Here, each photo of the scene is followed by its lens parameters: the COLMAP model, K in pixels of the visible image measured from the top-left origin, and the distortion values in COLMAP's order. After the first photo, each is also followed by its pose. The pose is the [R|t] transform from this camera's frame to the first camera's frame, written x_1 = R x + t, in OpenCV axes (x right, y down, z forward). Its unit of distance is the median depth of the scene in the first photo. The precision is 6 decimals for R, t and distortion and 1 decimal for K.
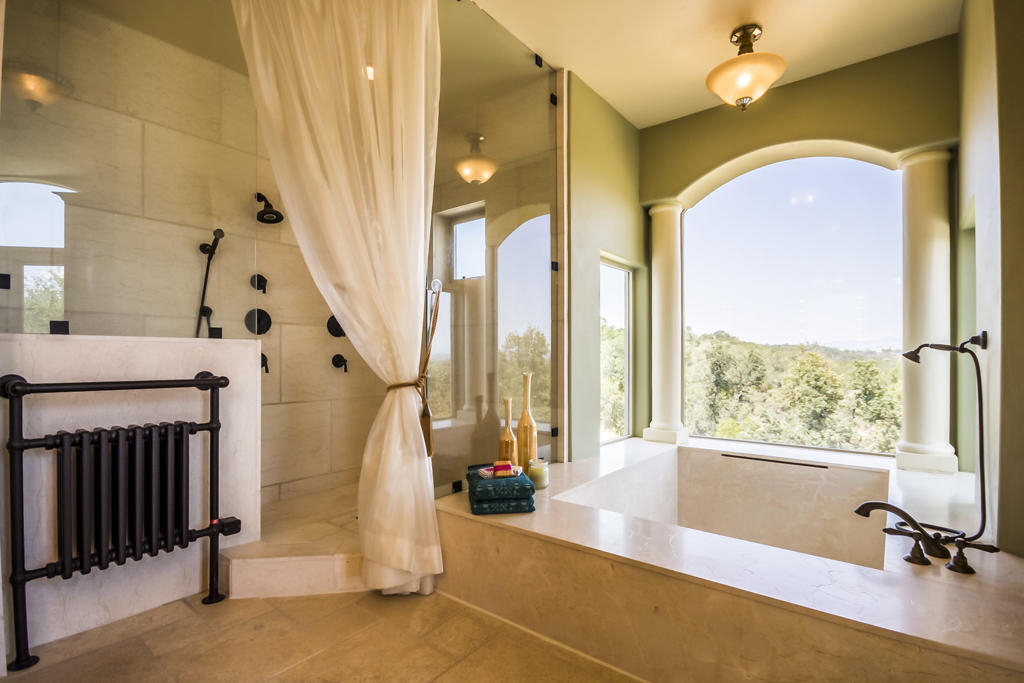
lens RADIAL K [[484.7, 0, 523.2], [0, 484.7, 352.9], [0, 0, 1]] dist [0.001425, -0.000242]
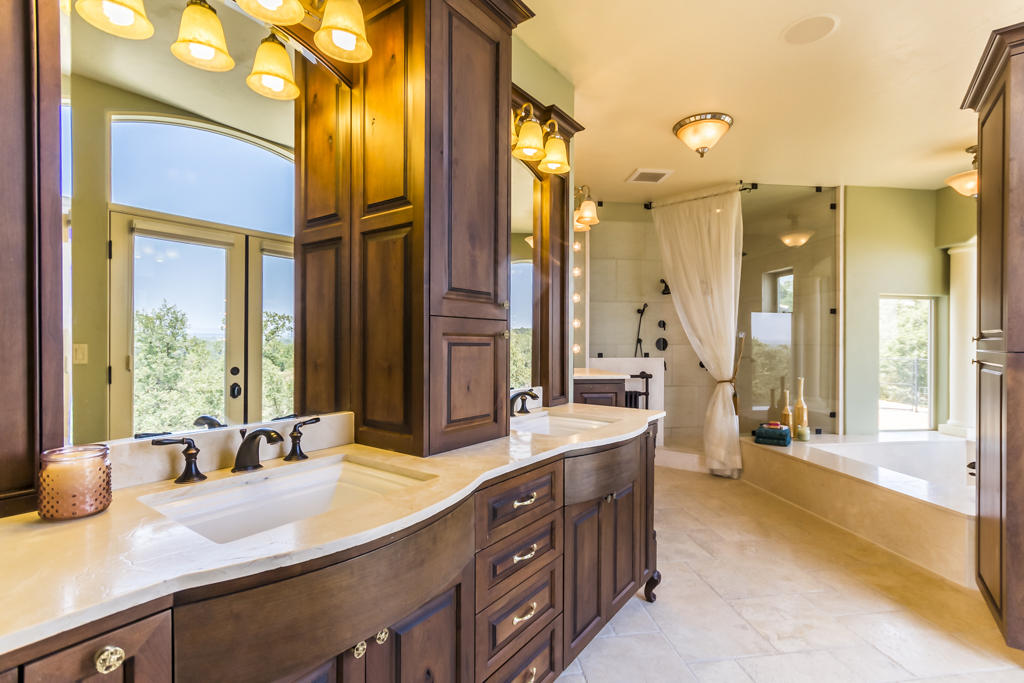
lens RADIAL K [[484.7, 0, 523.2], [0, 484.7, 352.9], [0, 0, 1]] dist [0.001425, -0.000242]
pose [[0.720850, 0.013455, -0.692960, 0.563381], [0.005687, 0.999663, 0.025325, -0.112529], [0.693067, -0.022197, 0.720531, -1.105990]]
